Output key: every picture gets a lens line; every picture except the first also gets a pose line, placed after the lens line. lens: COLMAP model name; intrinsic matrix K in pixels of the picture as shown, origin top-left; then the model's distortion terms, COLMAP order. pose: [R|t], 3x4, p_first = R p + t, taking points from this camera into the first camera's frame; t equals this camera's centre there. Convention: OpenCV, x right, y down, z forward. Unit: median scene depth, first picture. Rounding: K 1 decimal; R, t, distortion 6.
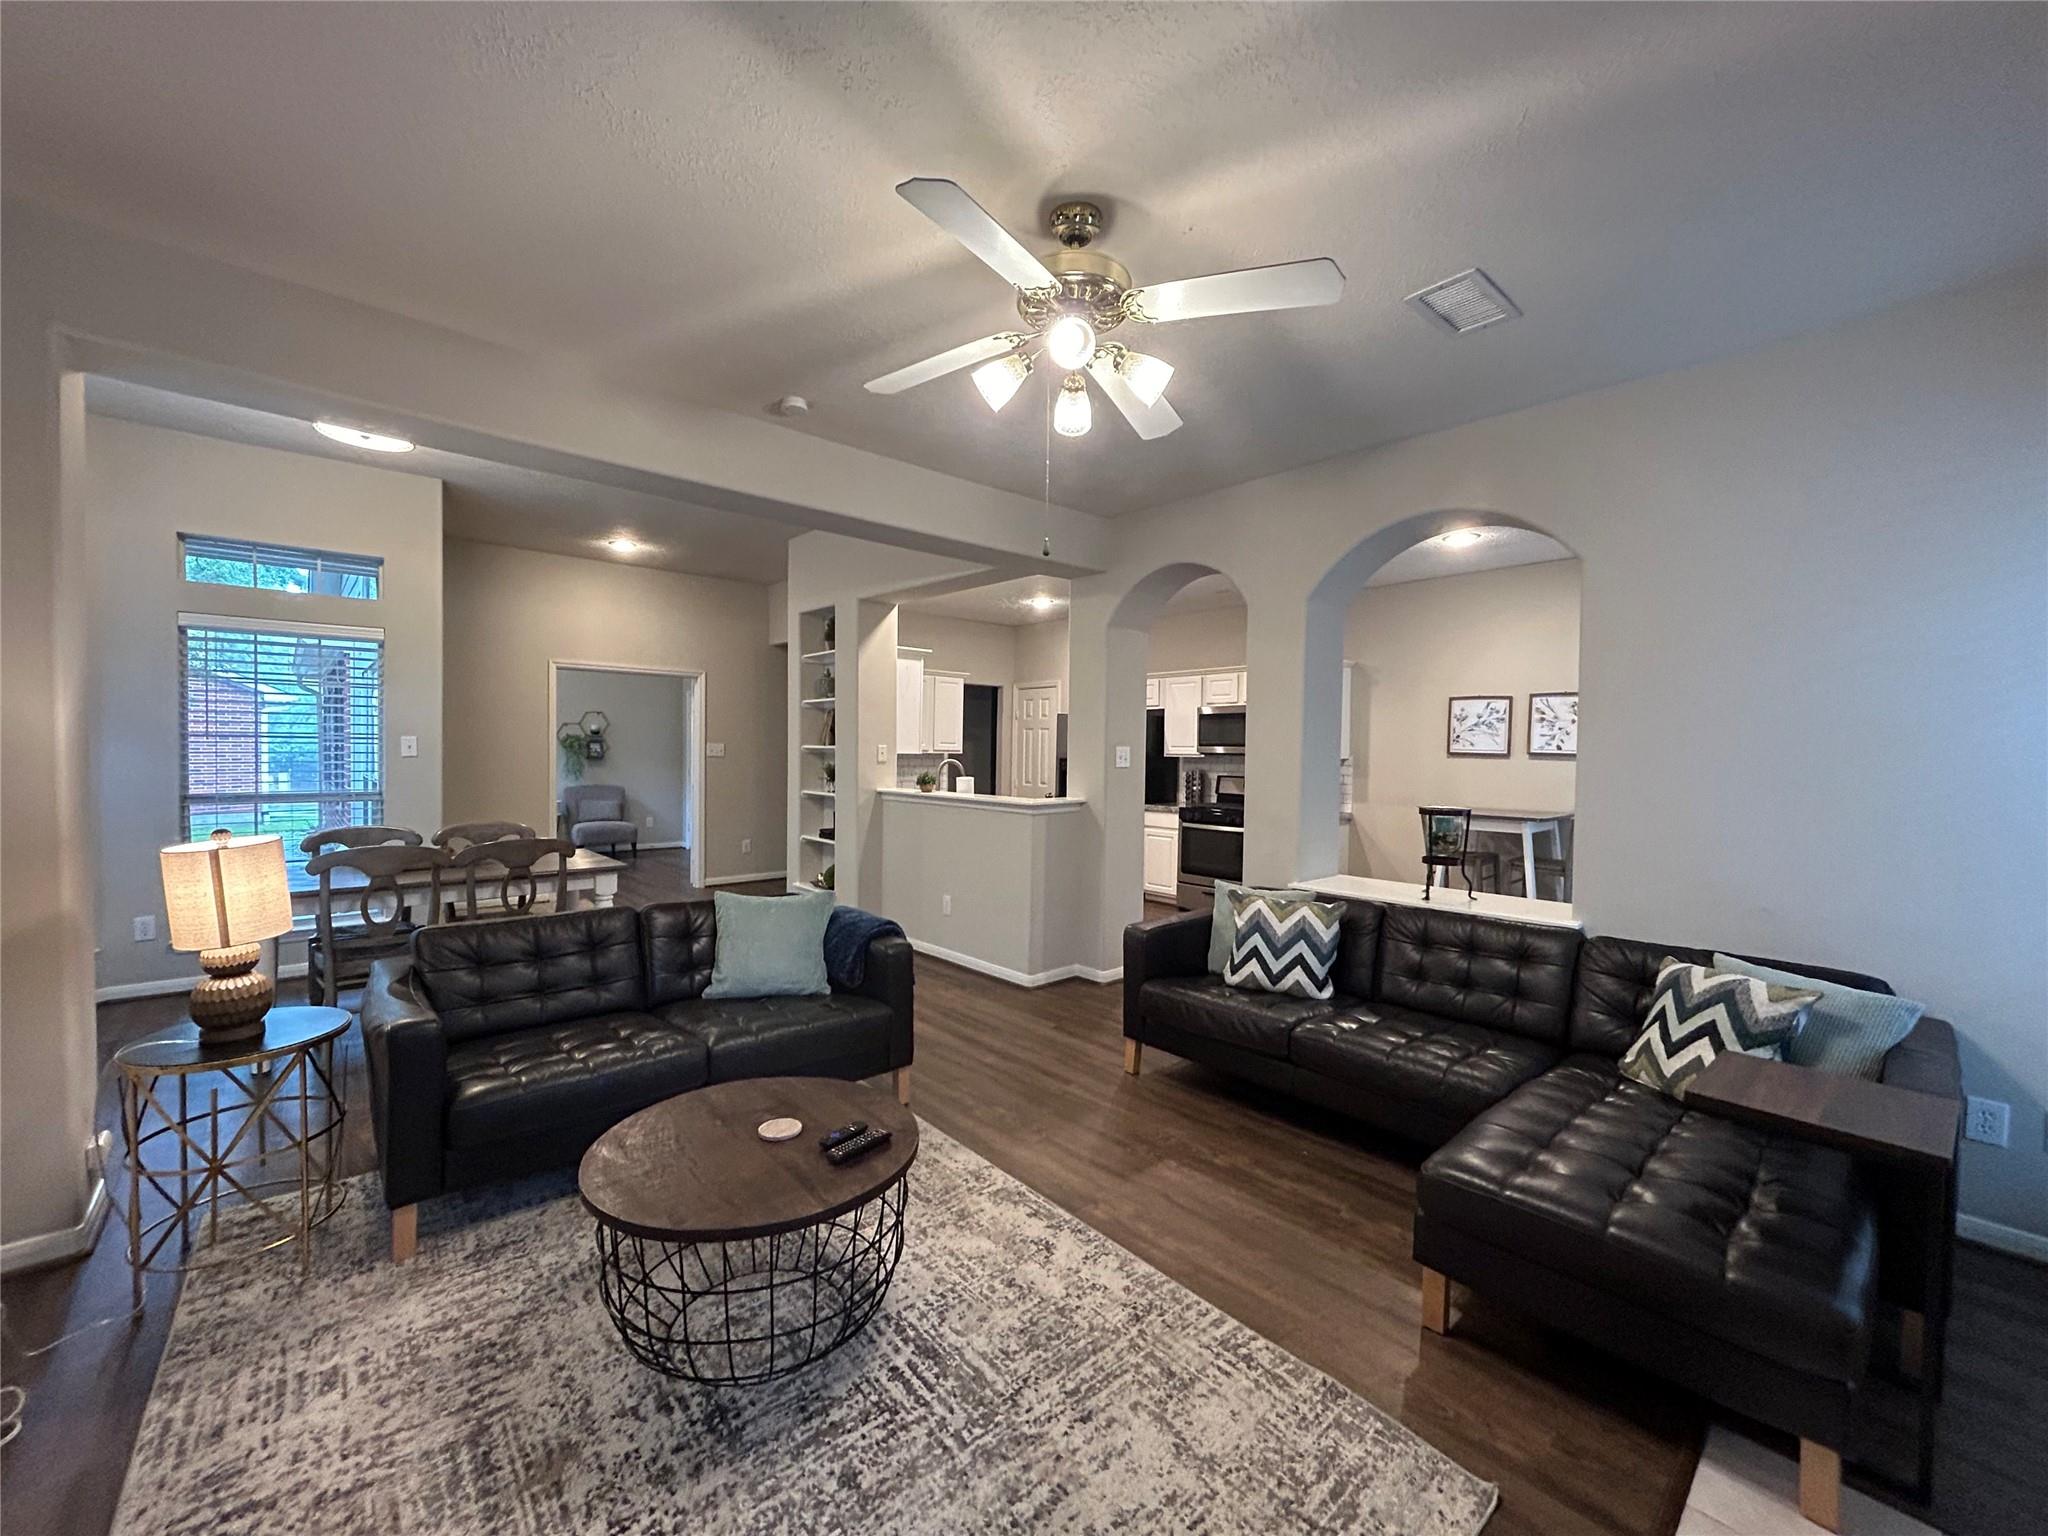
lens RADIAL K [[820.6, 0, 1024.0], [0, 820.6, 768.0], [0, 0, 1]] dist [0.000178, 0.000230]
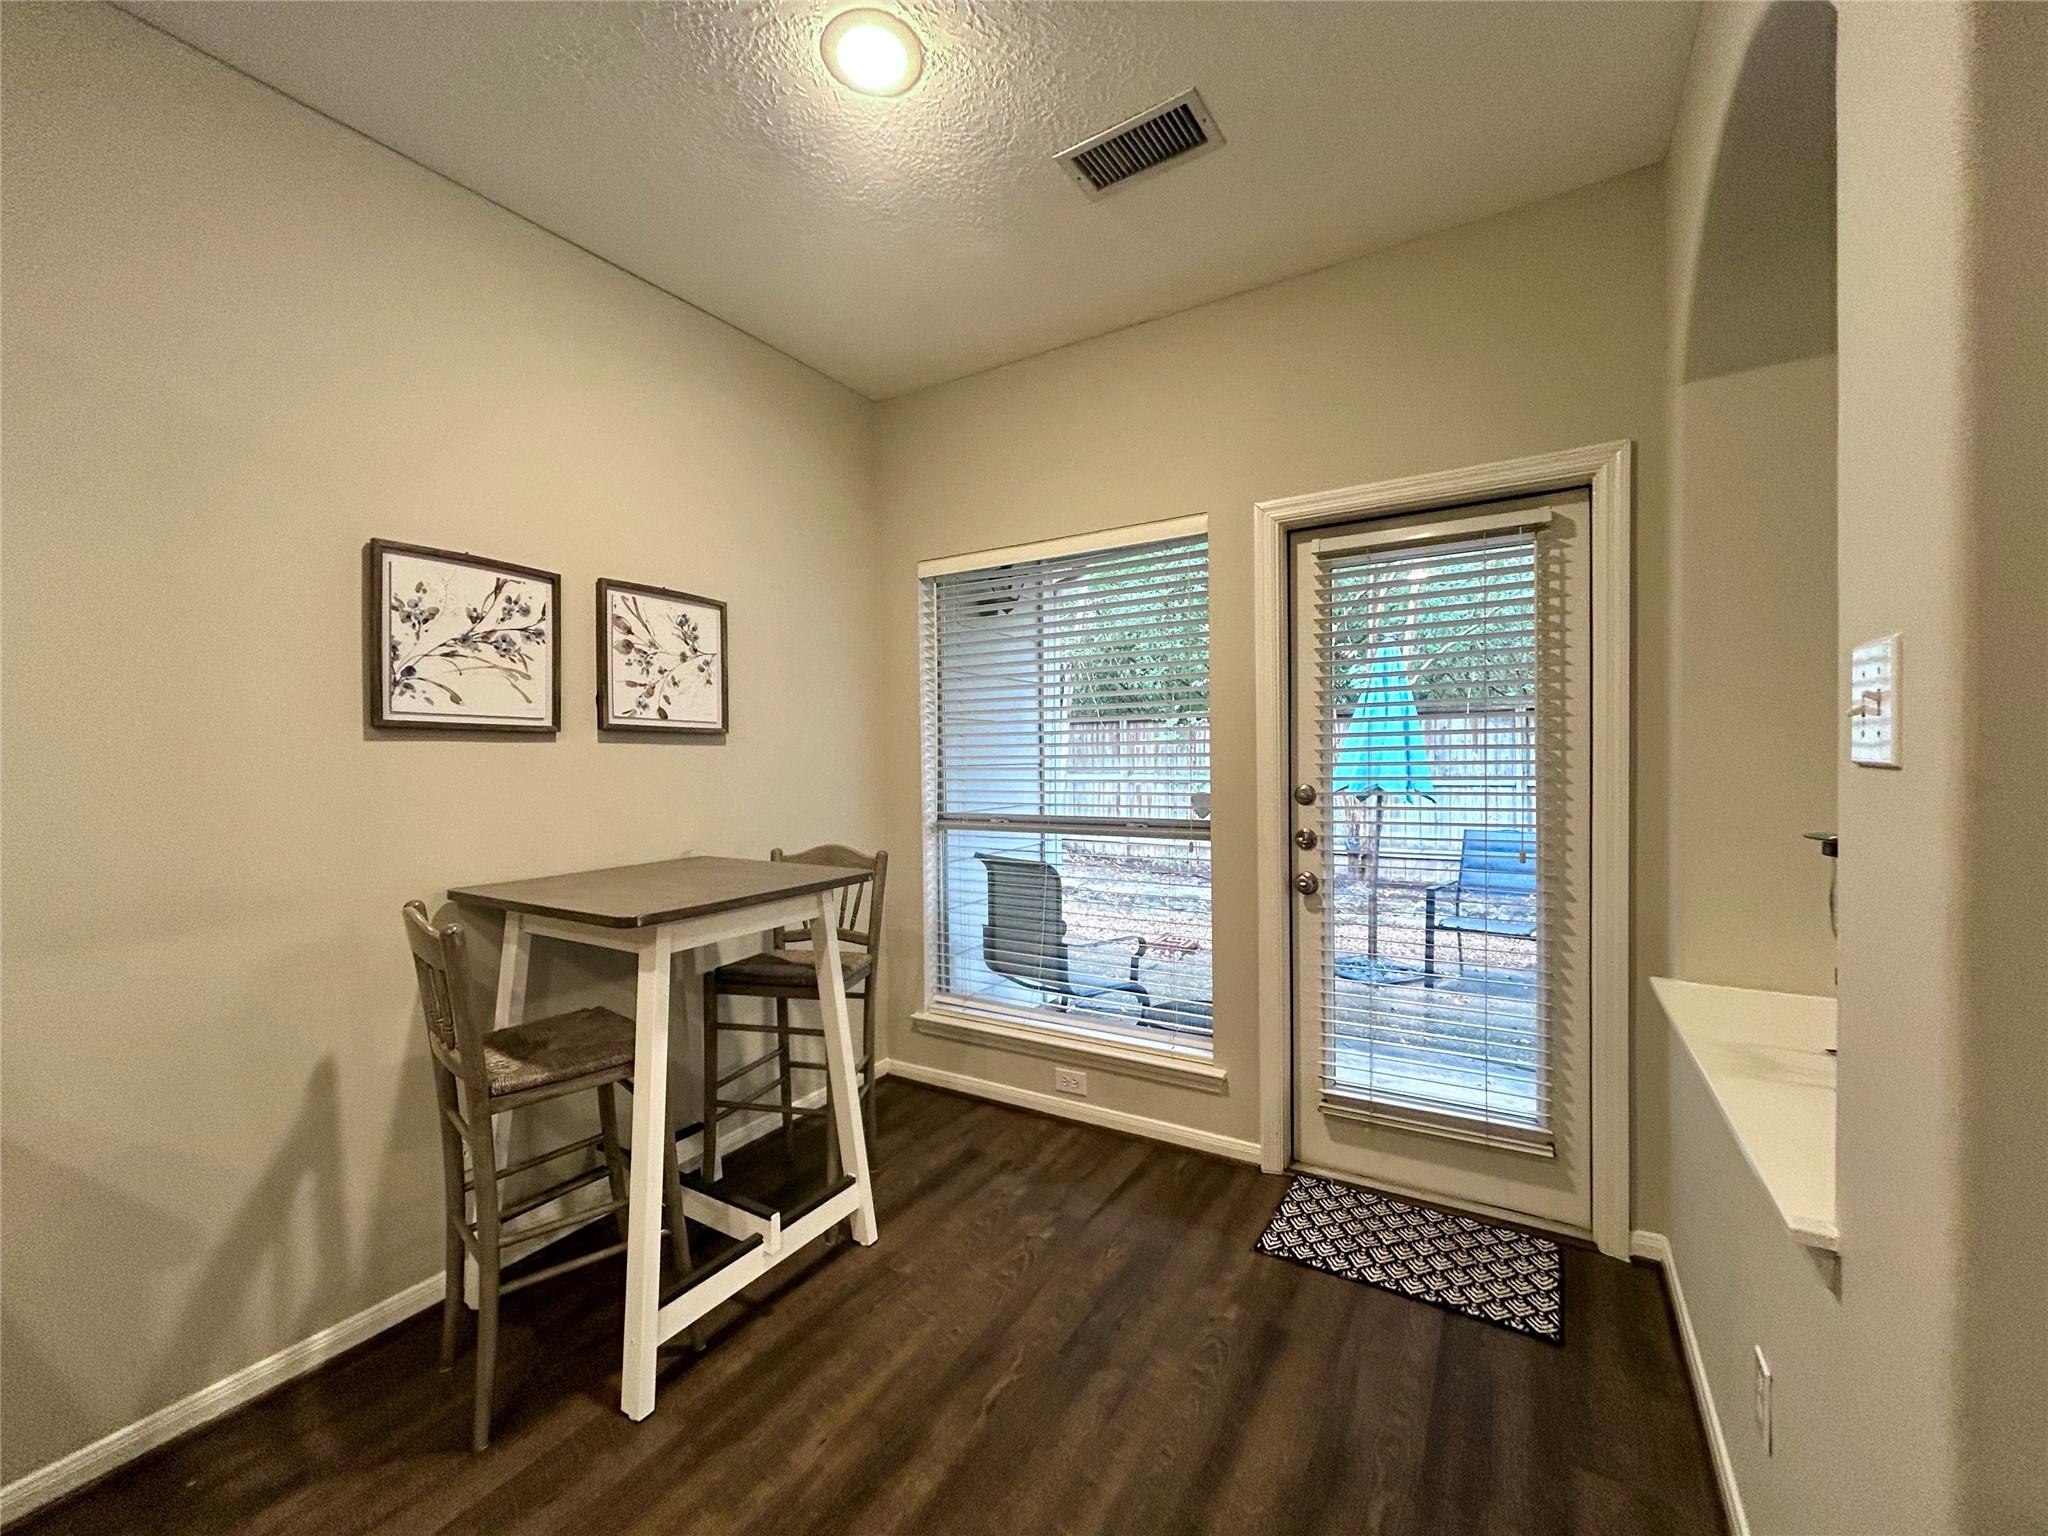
lens RADIAL K [[824.4, 0, 1029.0], [0, 824.4, 770.3], [0, 0, 1]] dist [0.000033, -0.000017]
pose [[-0.290193, -0.027250, 0.956580, 0.382474], [0.029975, 0.998845, 0.037547, -0.011674], [-0.956498, 0.039569, -0.289041, 2.143754]]
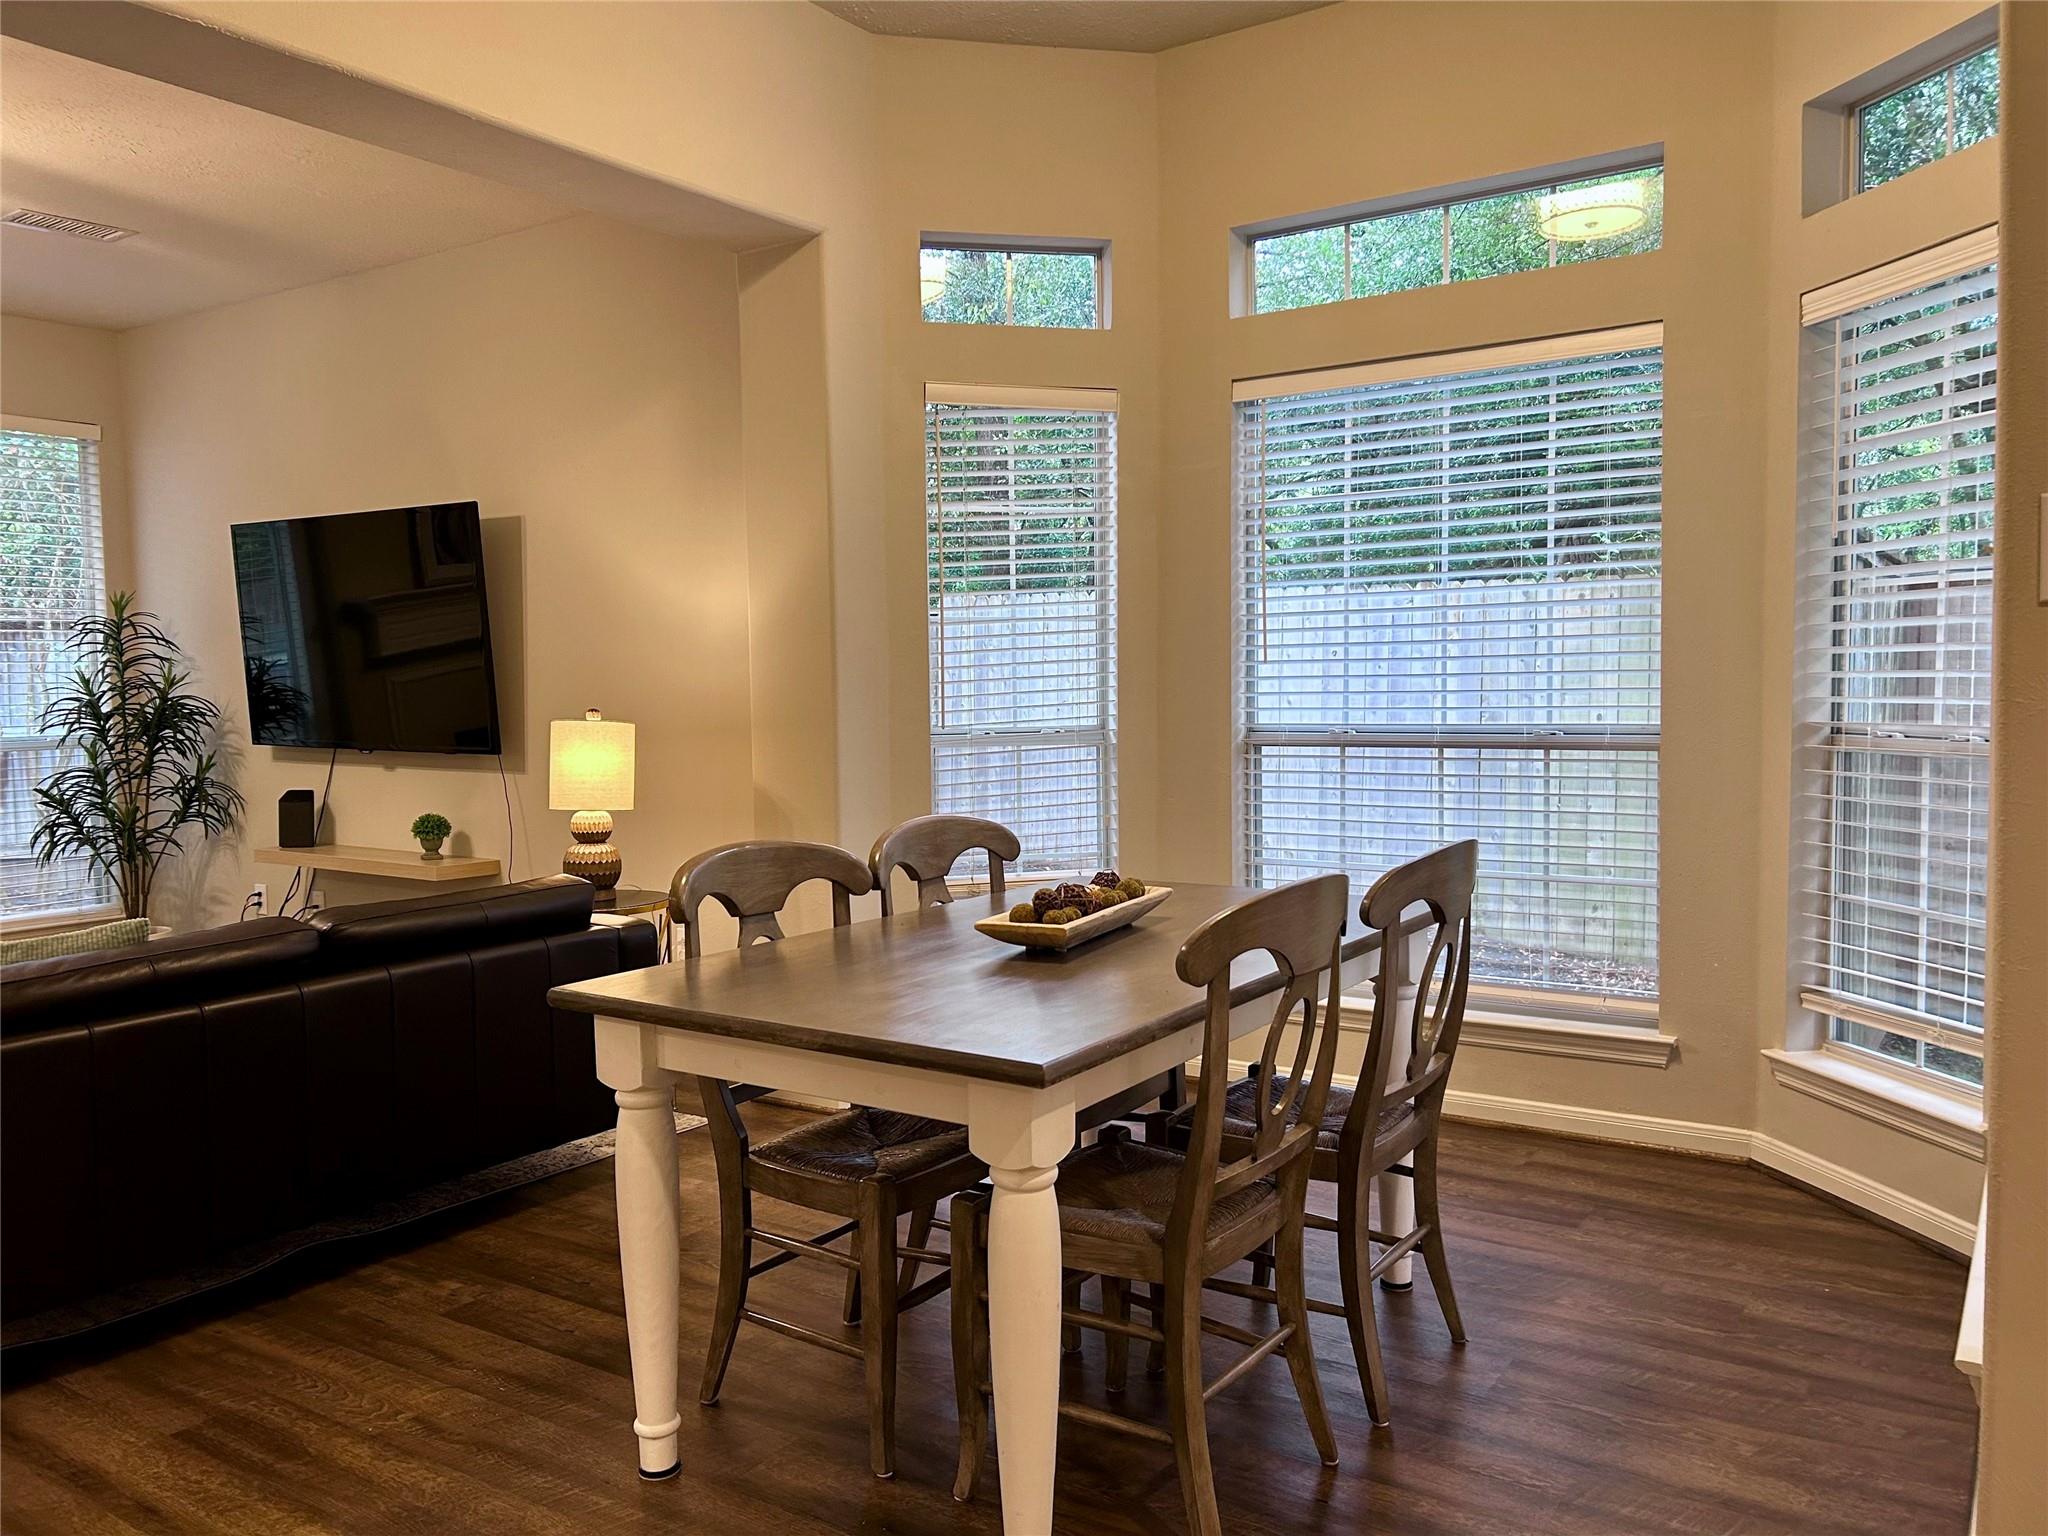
lens RADIAL K [[1555.8, 0, 1024.0], [0, 1555.8, 768.0], [0, 0, 1]] dist [0.033273, -0.002345]
pose [[-0.969134, 0.012779, -0.246201, -0.889829], [-0.005207, 0.997372, 0.072267, -0.002405], [0.246478, 0.071318, -0.966521, 2.746978]]
